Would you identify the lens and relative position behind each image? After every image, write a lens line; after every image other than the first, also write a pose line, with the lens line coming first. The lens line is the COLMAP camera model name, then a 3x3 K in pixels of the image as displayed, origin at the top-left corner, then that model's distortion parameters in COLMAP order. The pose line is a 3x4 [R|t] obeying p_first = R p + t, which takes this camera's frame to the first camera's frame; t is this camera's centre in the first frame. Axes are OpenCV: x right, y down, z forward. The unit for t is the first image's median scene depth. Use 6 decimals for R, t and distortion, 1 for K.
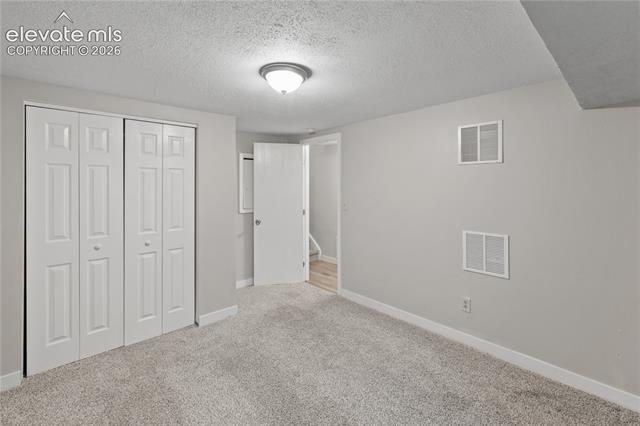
lens RADIAL K [[275.8, 0, 317.8], [0, 275.8, 190.9], [0, 0, 1]] dist [-0.000269, -0.000018]
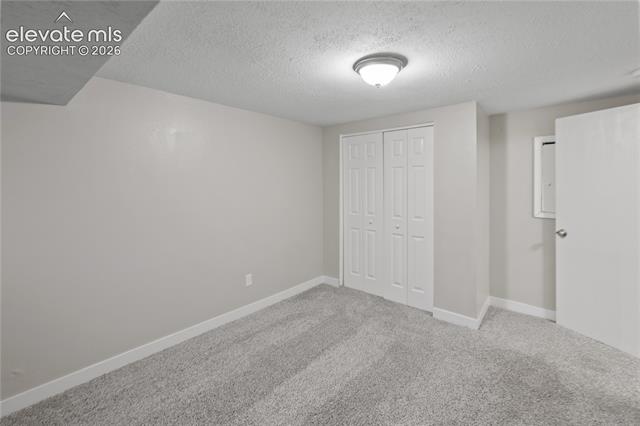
lens RADIAL K [[275.8, 0, 317.8], [0, 275.8, 190.9], [0, 0, 1]] dist [-0.000269, -0.000018]
pose [[0.140053, 0.026167, -0.989798, 0.508532], [-0.020385, 0.999515, 0.023540, 0.004962], [0.989934, 0.016881, 0.140519, 0.410978]]
